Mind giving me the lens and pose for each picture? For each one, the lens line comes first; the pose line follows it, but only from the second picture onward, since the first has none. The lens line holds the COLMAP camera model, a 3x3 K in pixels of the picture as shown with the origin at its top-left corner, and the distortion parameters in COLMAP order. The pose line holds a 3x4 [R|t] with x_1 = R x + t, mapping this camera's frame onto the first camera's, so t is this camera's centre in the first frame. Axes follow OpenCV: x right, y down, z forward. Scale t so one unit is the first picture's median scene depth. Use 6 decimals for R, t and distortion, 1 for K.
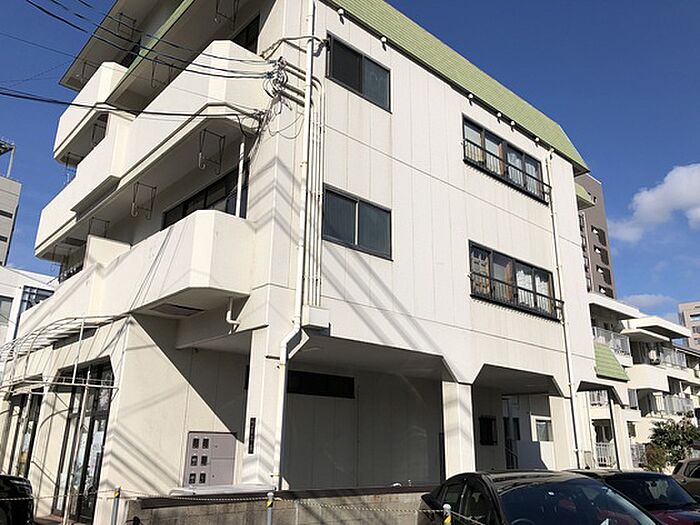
lens RADIAL K [[571.9, 0, 350.0], [0, 571.9, 262.5], [0, 0, 1]] dist [0.115597, -0.232244]
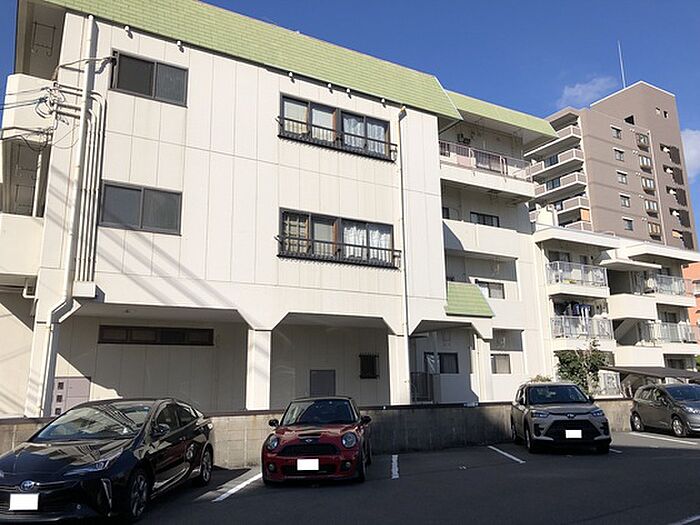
lens RADIAL K [[578.2, 0, 350.0], [0, 578.2, 262.5], [0, 0, 1]] dist [0.059751, -0.083172]
pose [[0.980696, -0.070396, -0.182428, 0.609539], [0.087908, 0.992077, 0.089751, -0.023844], [0.174665, -0.104055, 0.979114, -0.141341]]
